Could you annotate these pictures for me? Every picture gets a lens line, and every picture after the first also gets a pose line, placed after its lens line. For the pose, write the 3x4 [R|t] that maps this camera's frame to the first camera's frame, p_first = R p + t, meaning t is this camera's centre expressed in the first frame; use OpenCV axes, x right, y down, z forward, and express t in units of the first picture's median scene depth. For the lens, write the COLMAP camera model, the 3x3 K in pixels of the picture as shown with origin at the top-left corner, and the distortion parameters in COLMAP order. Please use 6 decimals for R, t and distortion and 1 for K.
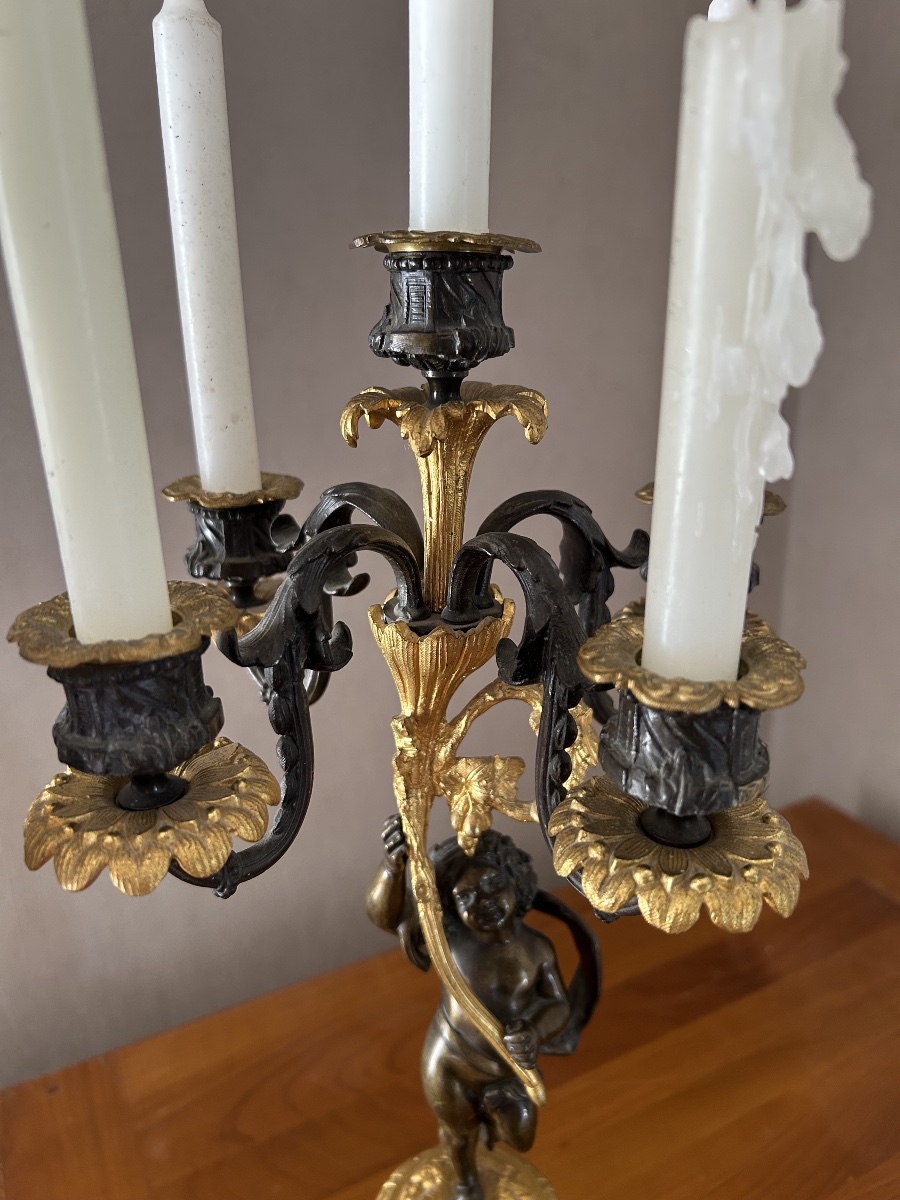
lens RADIAL K [[878.7, 0, 428.5], [0, 878.7, 616.6], [0, 0, 1]] dist [0.002043, -0.031649]
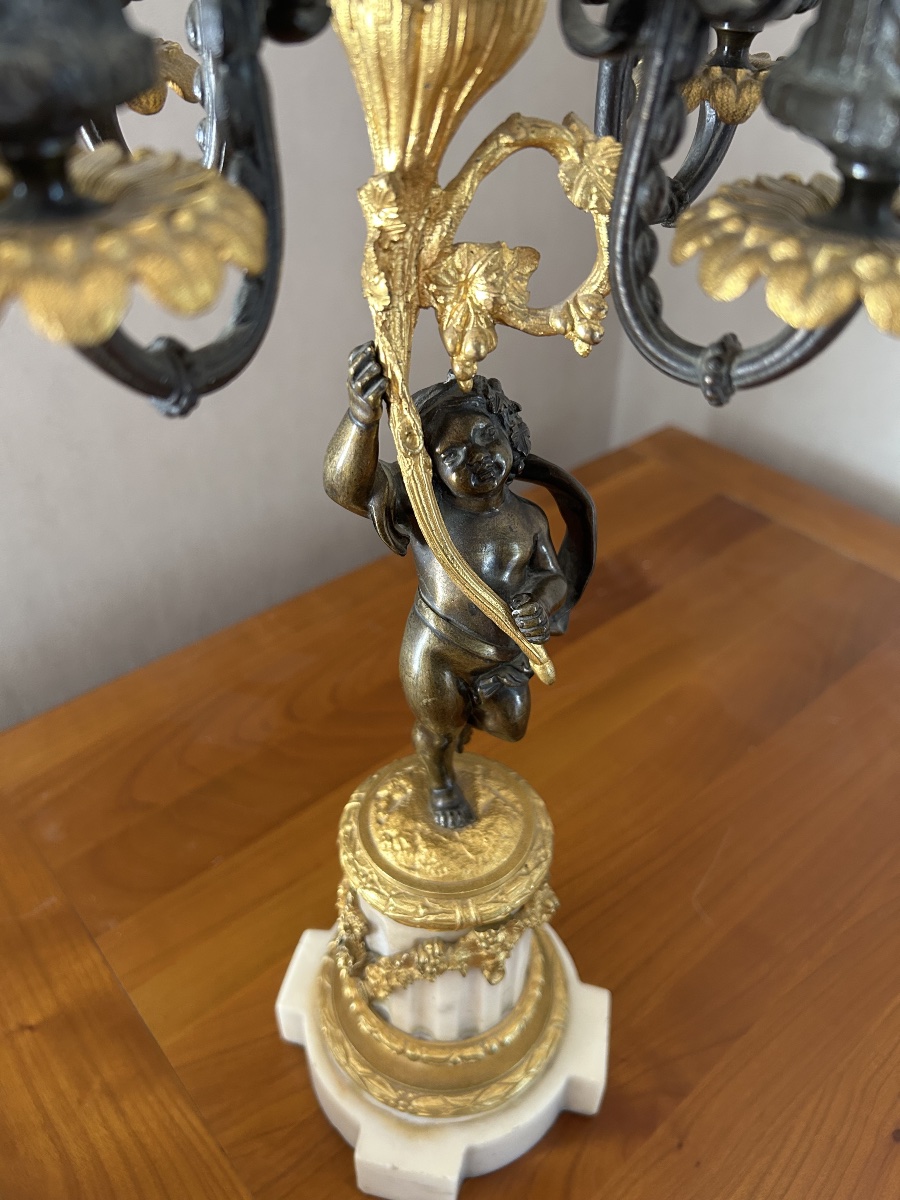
lens RADIAL K [[878.7, 0, 428.5], [0, 878.7, 616.6], [0, 0, 1]] dist [0.002043, -0.031649]
pose [[0.970080, -0.115396, 0.213608, -0.169914], [0.040166, 0.943979, 0.327552, 0.204612], [-0.239439, -0.309172, 0.920370, 0.243642]]
